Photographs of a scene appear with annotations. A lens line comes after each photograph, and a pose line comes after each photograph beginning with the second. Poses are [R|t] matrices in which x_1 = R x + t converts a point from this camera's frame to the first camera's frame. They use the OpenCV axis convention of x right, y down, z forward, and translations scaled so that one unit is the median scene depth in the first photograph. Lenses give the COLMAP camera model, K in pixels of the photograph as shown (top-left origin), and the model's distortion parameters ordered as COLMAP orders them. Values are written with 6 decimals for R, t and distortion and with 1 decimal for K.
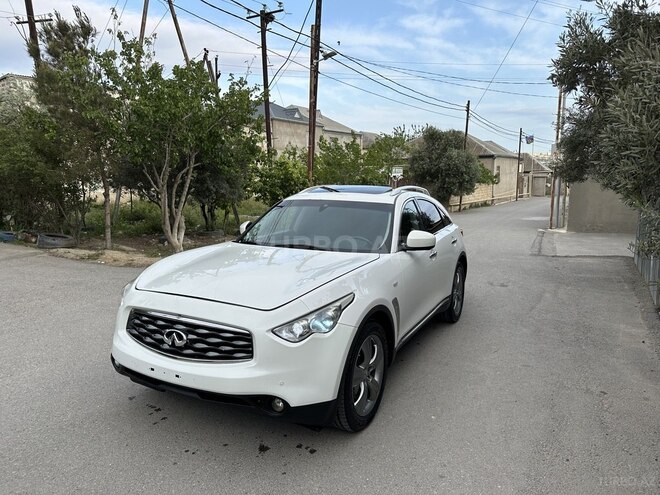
lens RADIAL K [[461.0, 0, 328.6], [0, 461.0, 248.3], [0, 0, 1]] dist [0.076223, -0.106689]
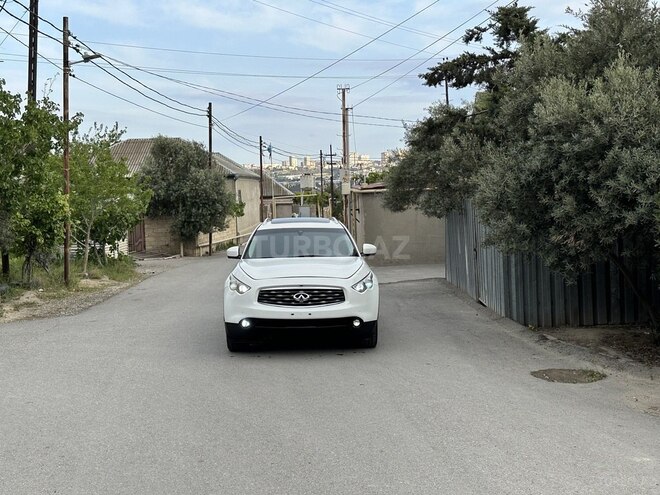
lens RADIAL K [[828.0, 0, 330.0], [0, 828.0, 247.5], [0, 0, 1]] dist [0.129668, 0.000129]
pose [[0.872441, -0.045451, 0.486601, -0.517396], [0.094611, 0.992538, -0.076922, 0.072270], [-0.479474, 0.113148, 0.870231, -0.567694]]
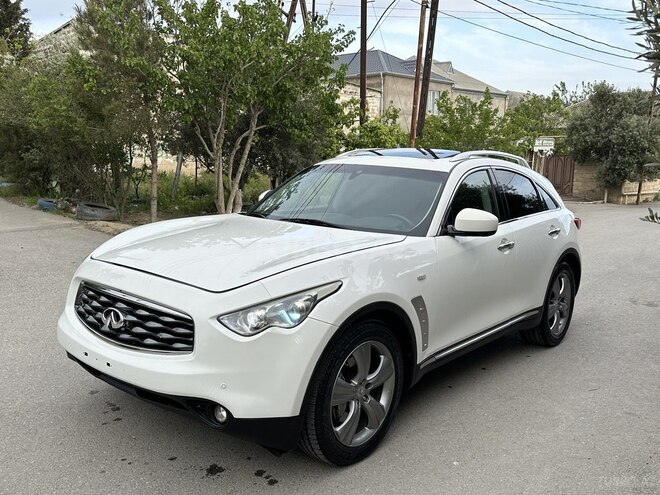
lens RADIAL K [[592.3, 0, 330.0], [0, 592.3, 247.5], [0, 0, 1]] dist [0.136745, -0.253136]
pose [[0.975912, 0.062127, -0.209131, 0.068259], [-0.060735, 0.998068, 0.013078, 0.009120], [0.209539, -0.000062, 0.977800, 0.015298]]
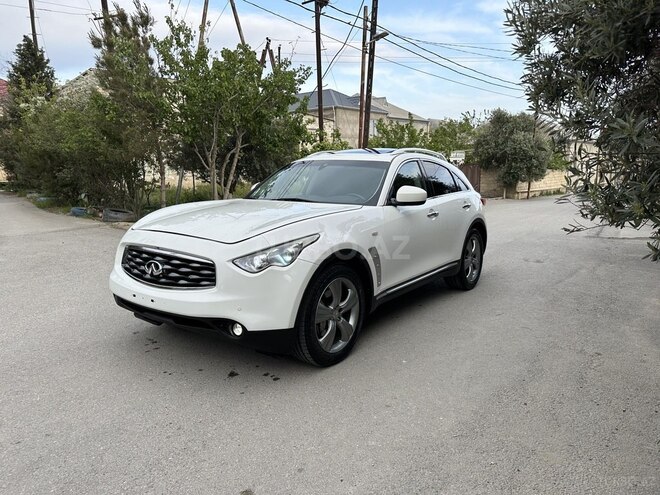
lens RADIAL K [[459.6, 0, 326.5], [0, 459.6, 244.3], [0, 0, 1]] dist [0.111262, -0.188948]
pose [[0.988383, 0.020075, -0.150650, 0.066812], [-0.018528, 0.999760, 0.011665, 0.031574], [0.150848, -0.008738, 0.988518, -0.009804]]
